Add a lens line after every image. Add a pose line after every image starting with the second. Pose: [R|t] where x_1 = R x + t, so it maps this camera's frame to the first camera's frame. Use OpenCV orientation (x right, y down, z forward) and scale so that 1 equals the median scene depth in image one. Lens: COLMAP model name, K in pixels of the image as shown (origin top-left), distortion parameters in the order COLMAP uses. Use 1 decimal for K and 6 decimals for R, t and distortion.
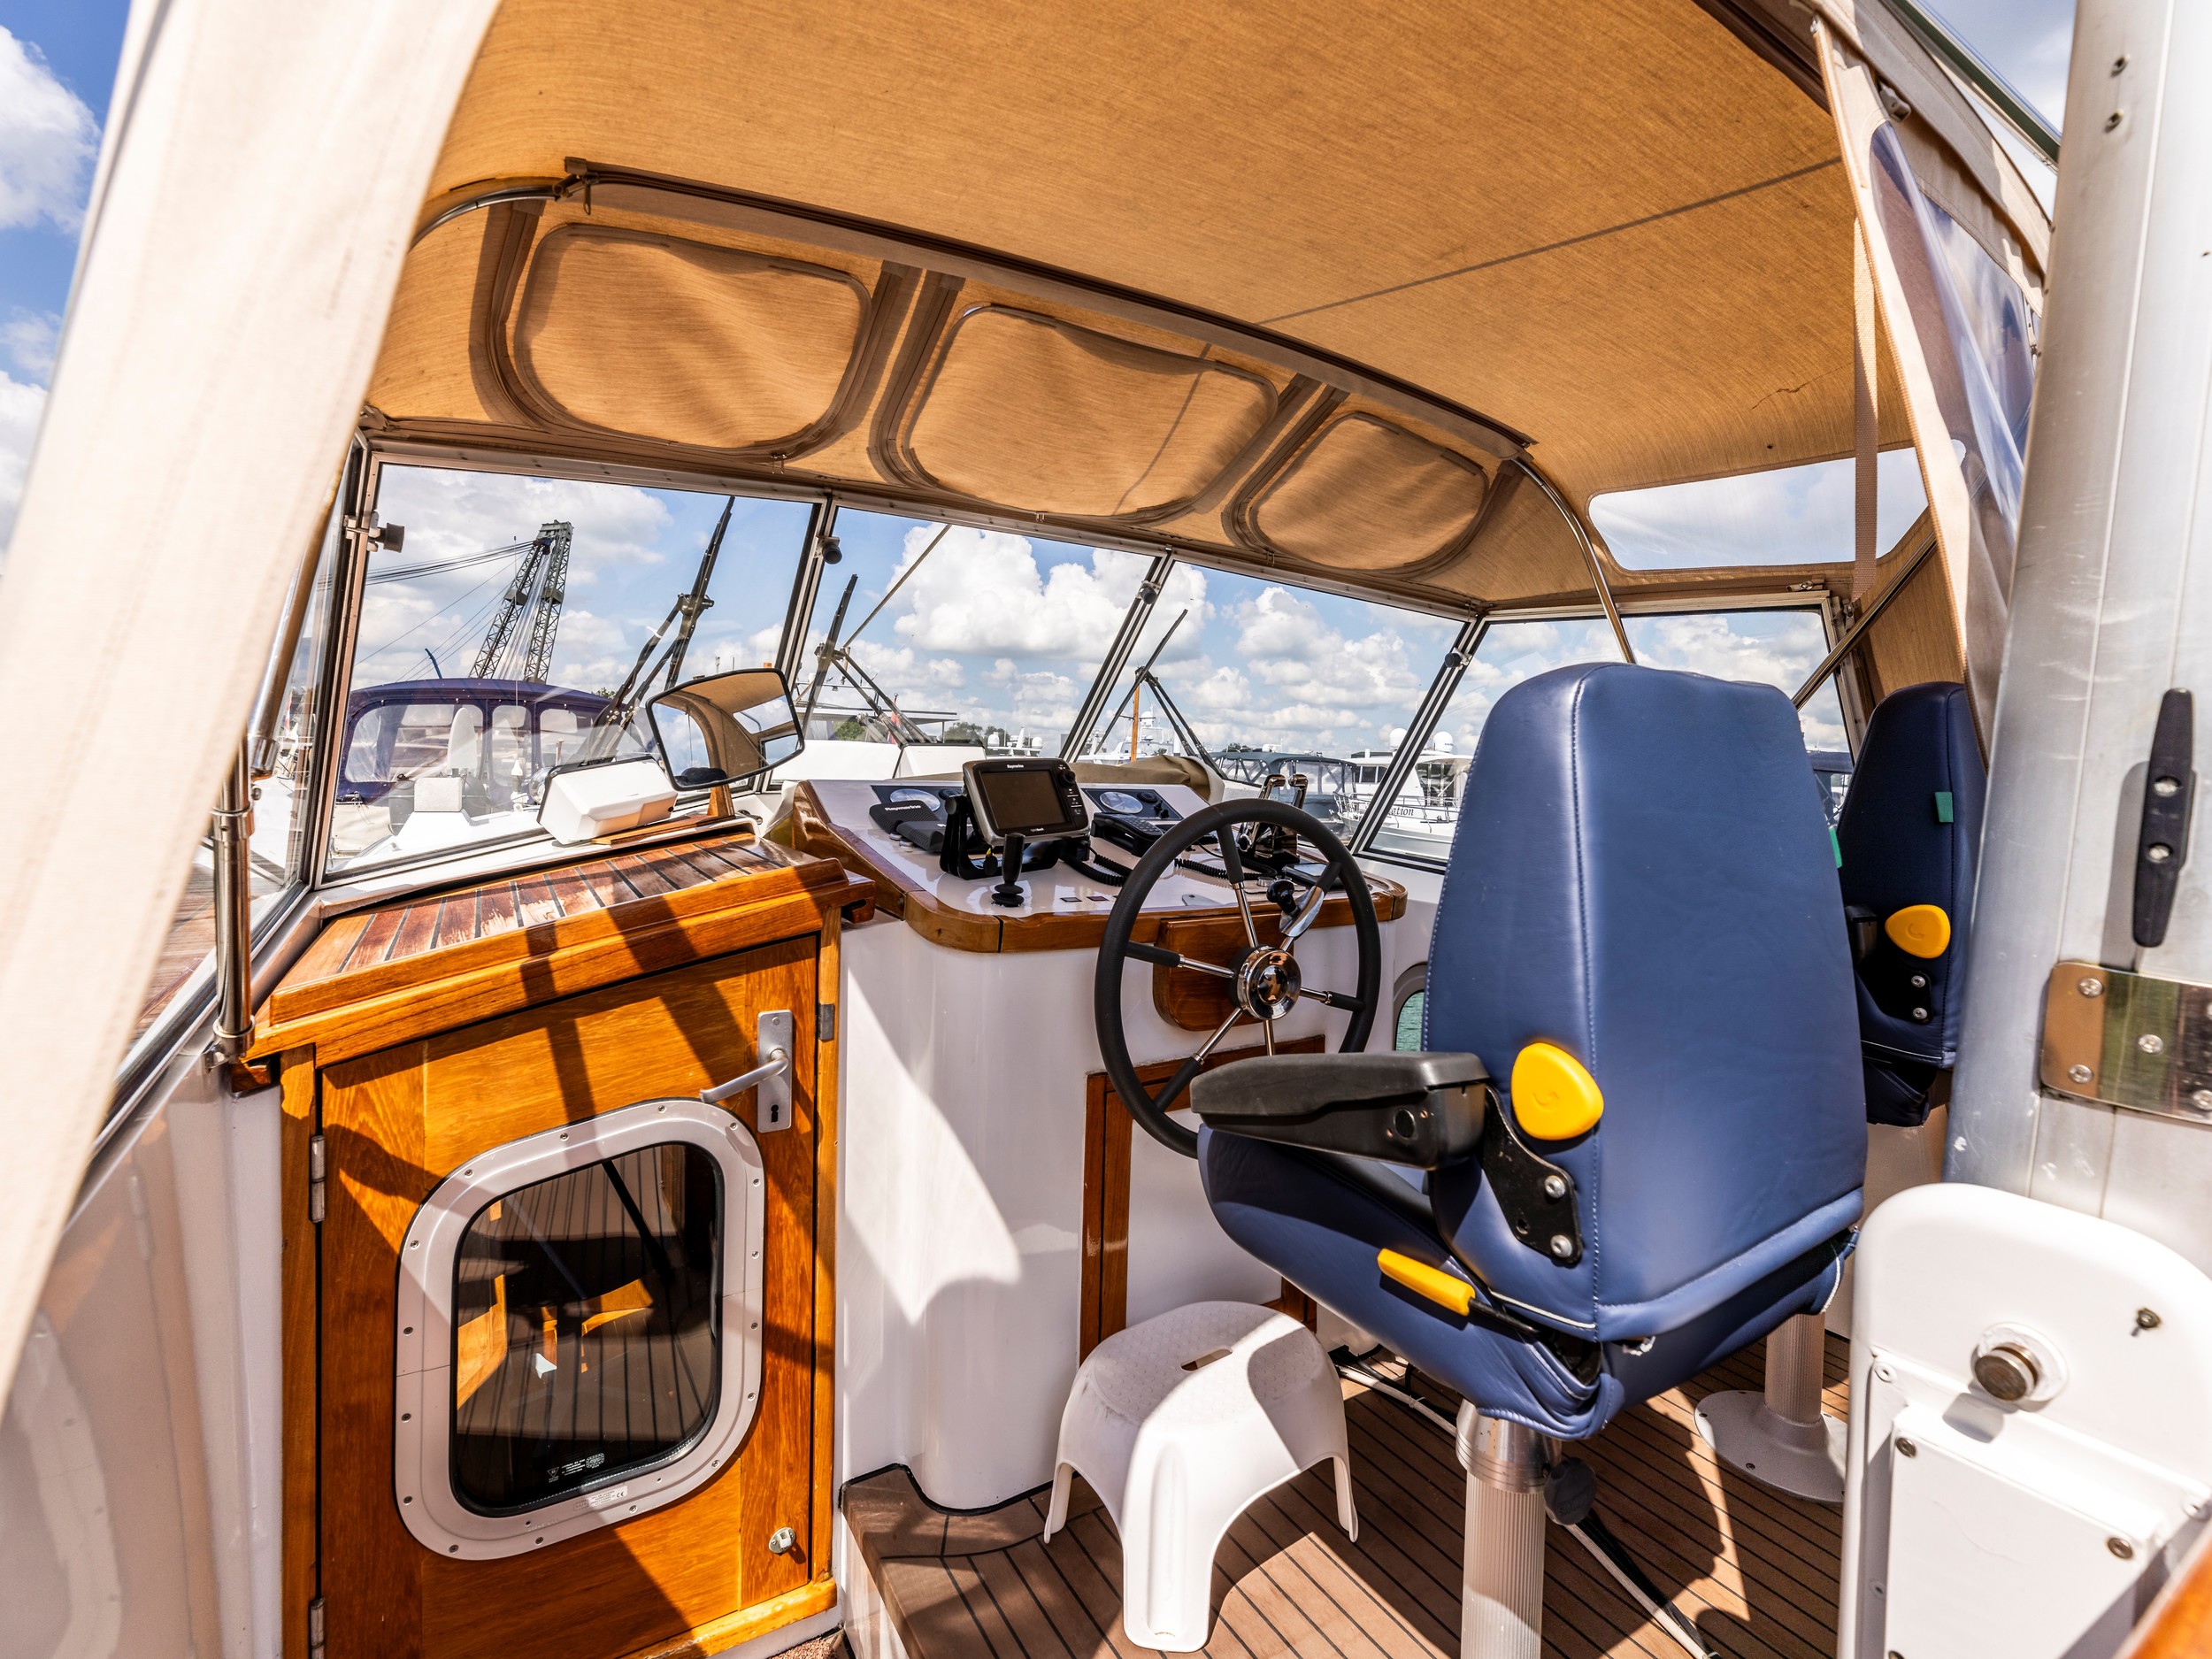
lens RADIAL K [[1008.8, 0, 1160.9], [0, 1008.8, 787.8], [0, 0, 1]] dist [-0.020181, -0.000362]
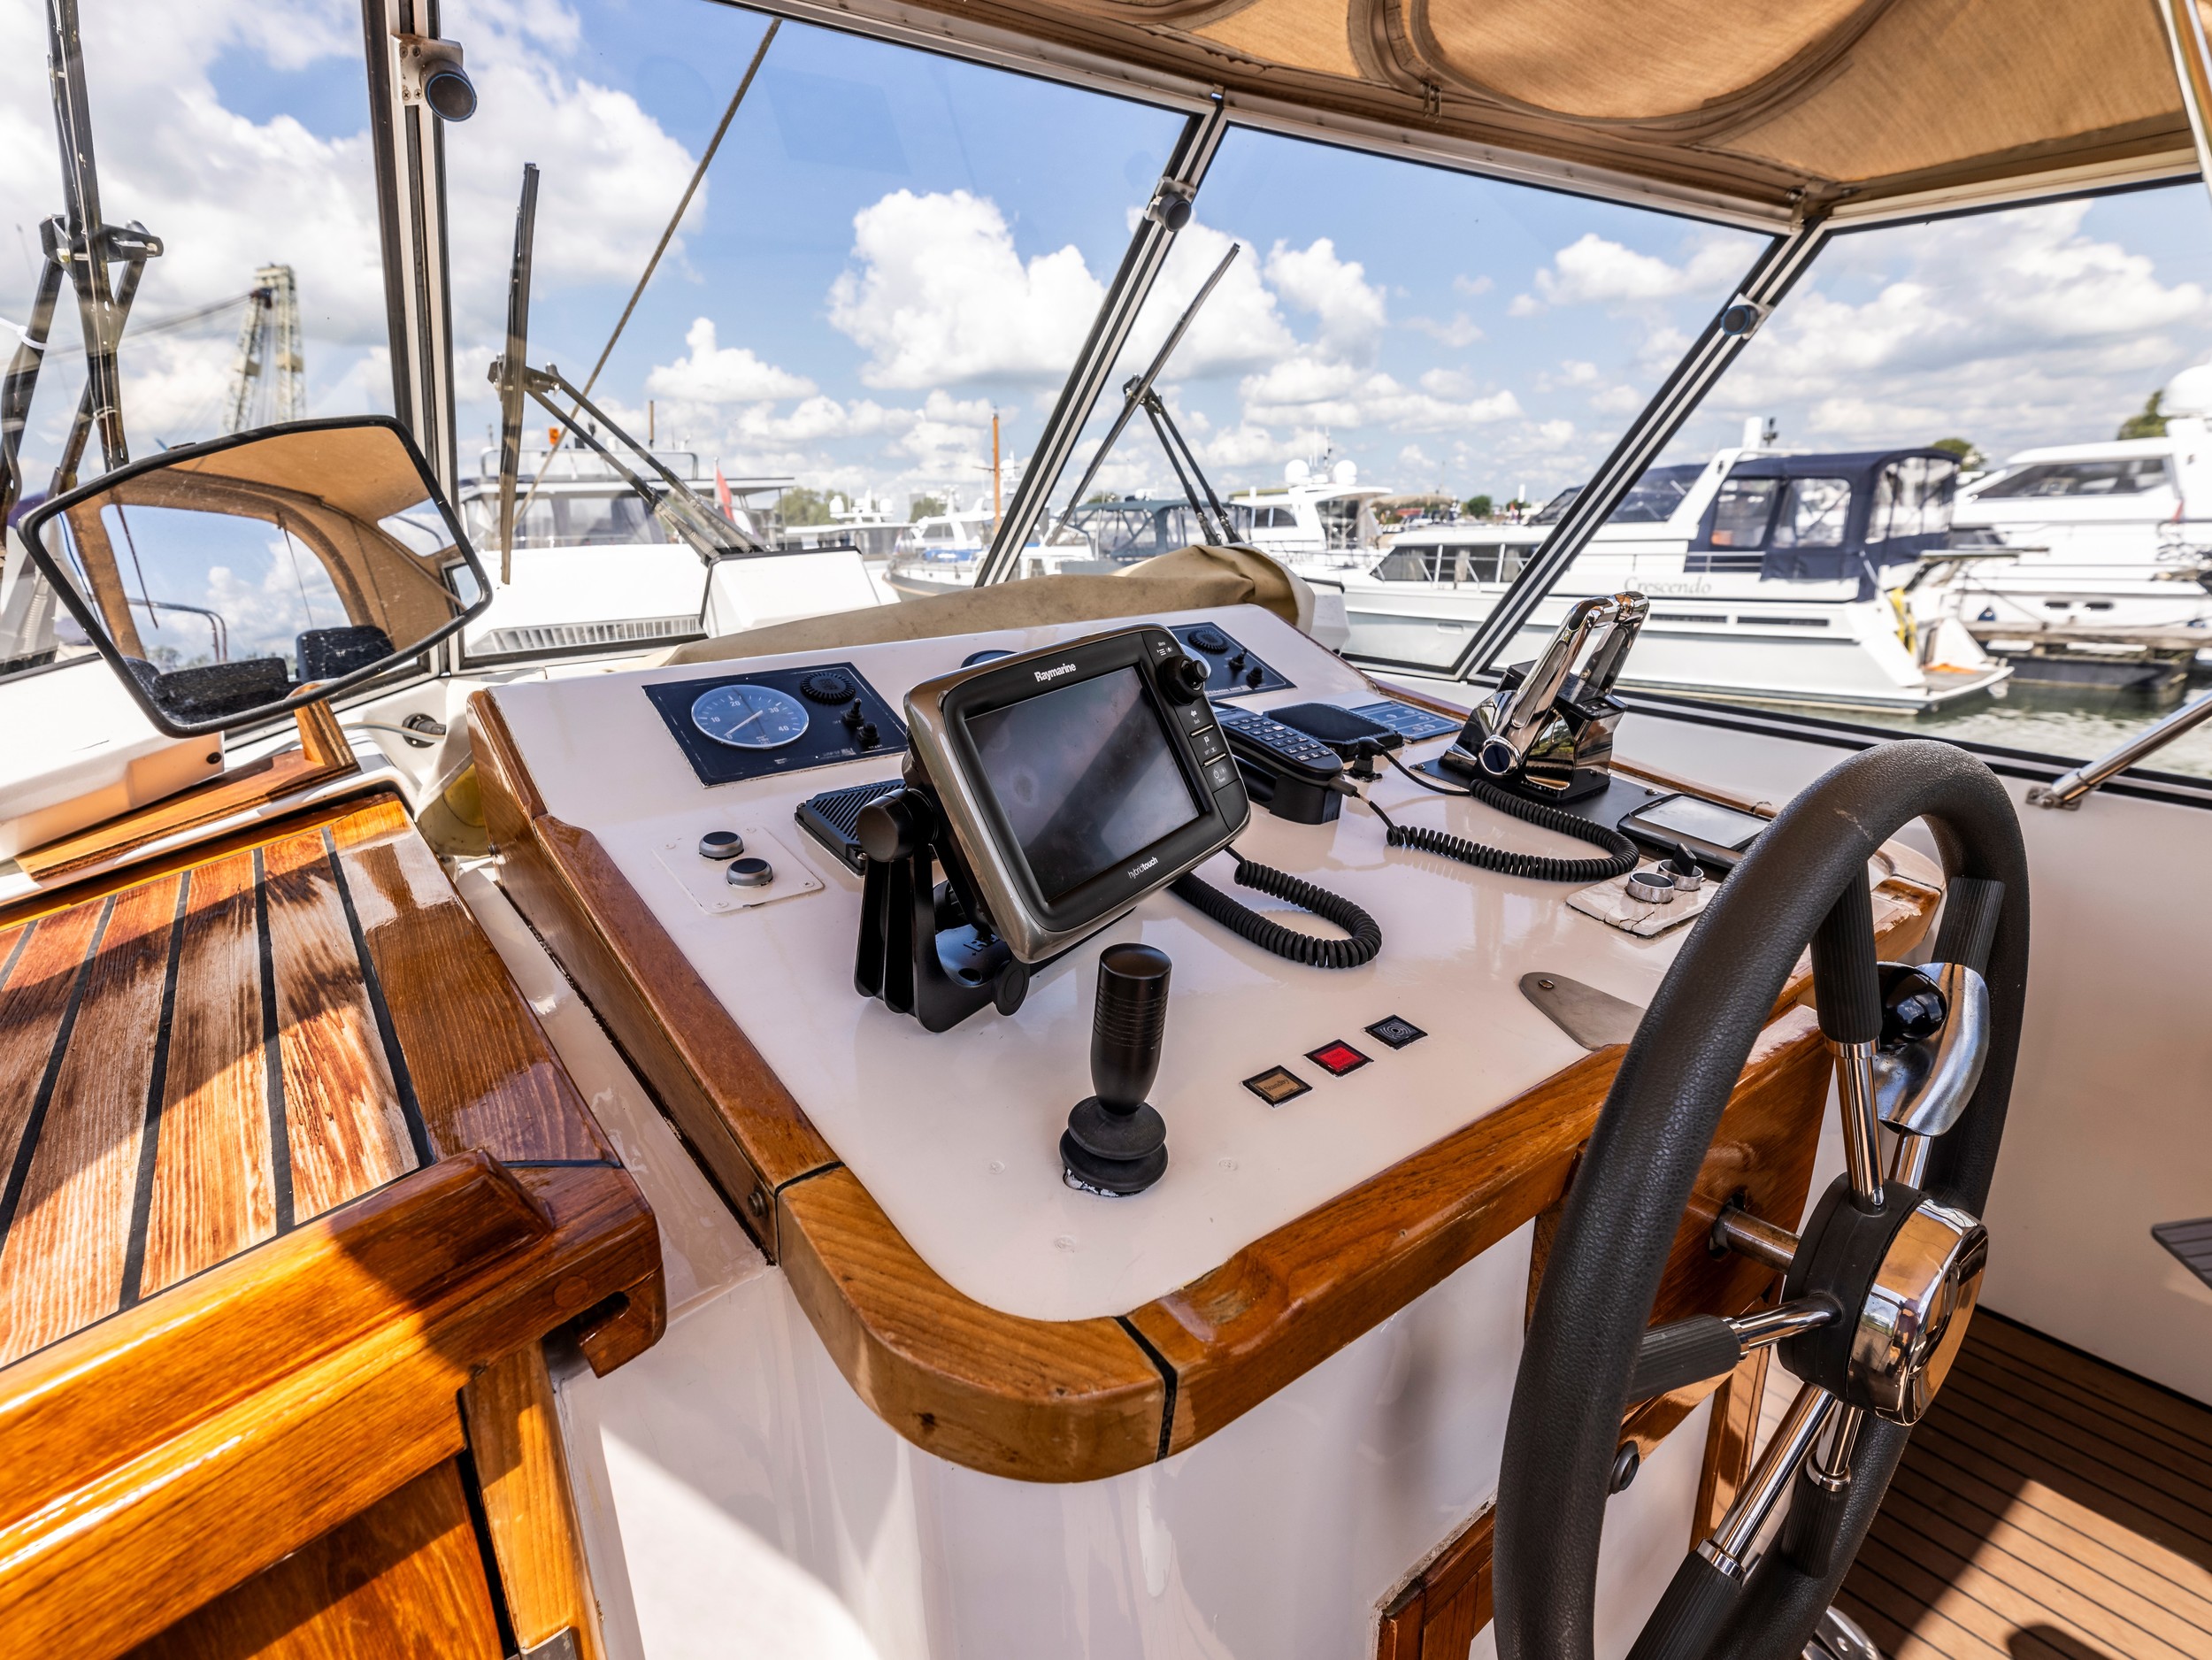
lens RADIAL K [[1121.5, 0, 1088.0], [0, 1121.5, 857.7], [0, 0, 1]] dist [0.013408, -0.000790]
pose [[0.996916, -0.074156, 0.025661, -0.118687], [0.064715, 0.961911, 0.265592, -0.048308], [-0.044379, -0.263112, 0.963744, 0.511384]]
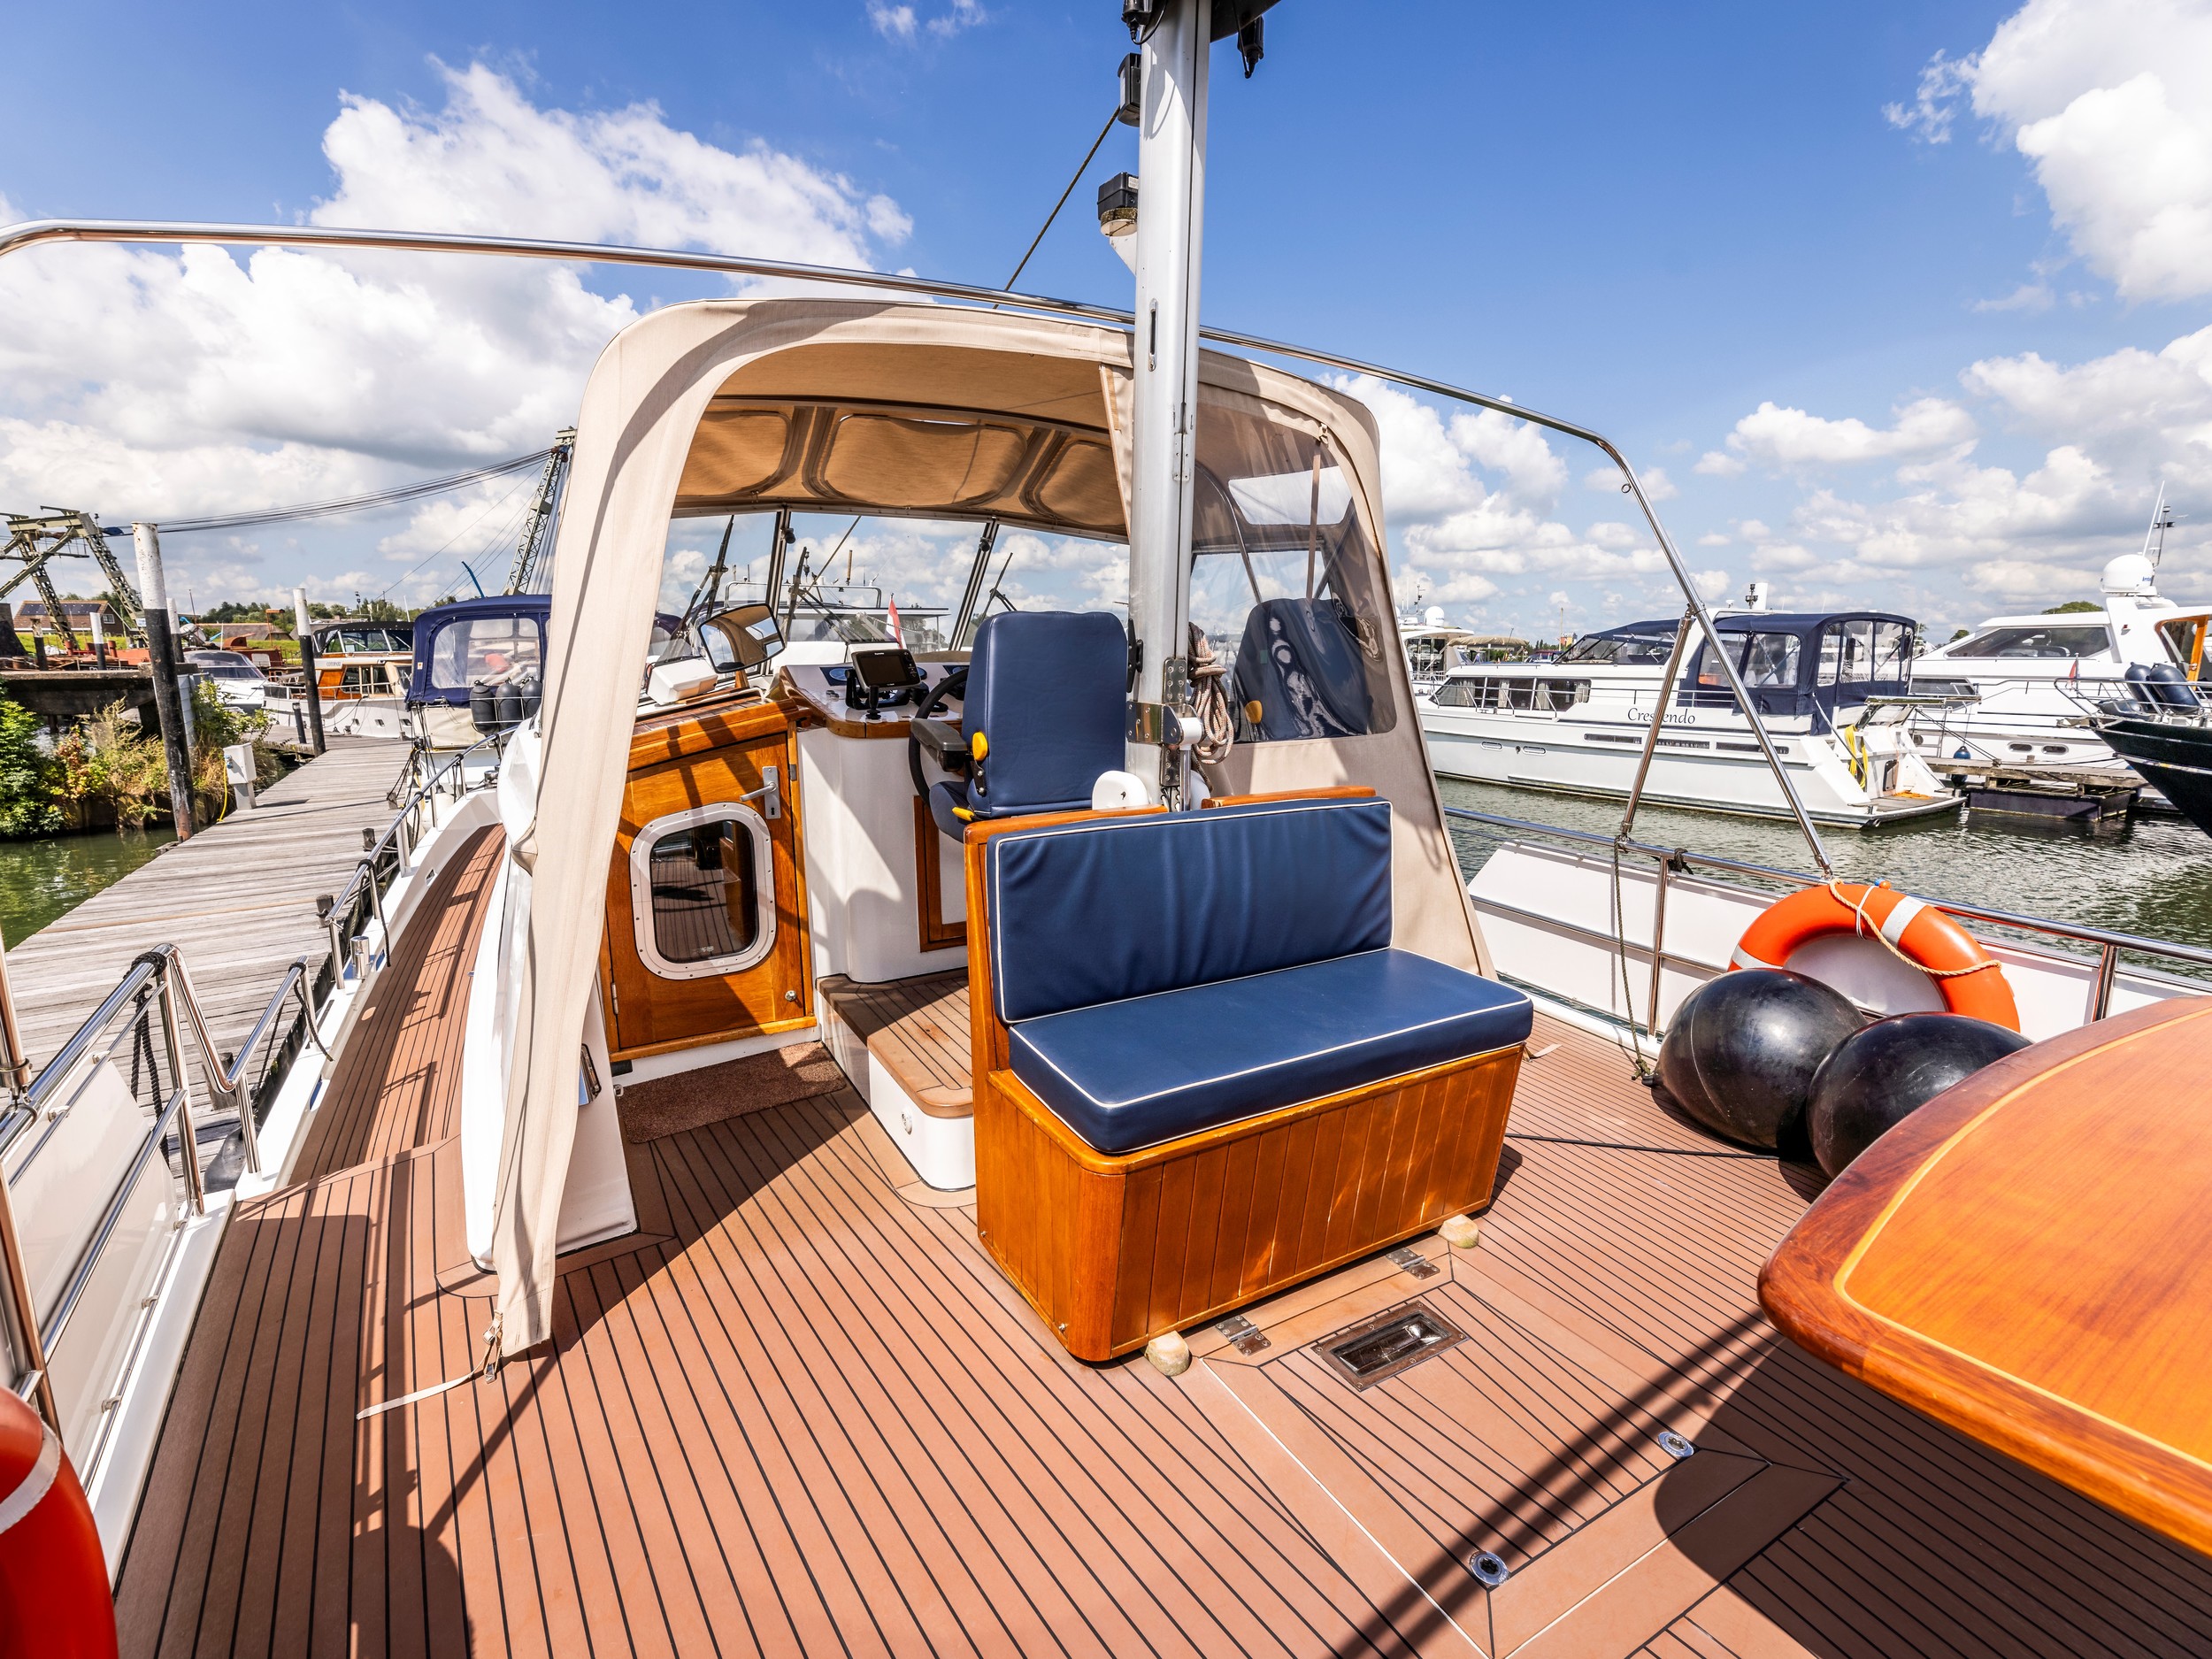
lens RADIAL K [[1007.7, 0, 1099.2], [0, 1007.7, 825.9], [0, 0, 1]] dist [-0.001791, -0.000783]
pose [[0.996659, -0.019761, -0.079251, 0.372655], [0.031242, 0.988738, 0.146358, 0.029995], [0.075466, -0.148345, 0.986052, -0.845941]]
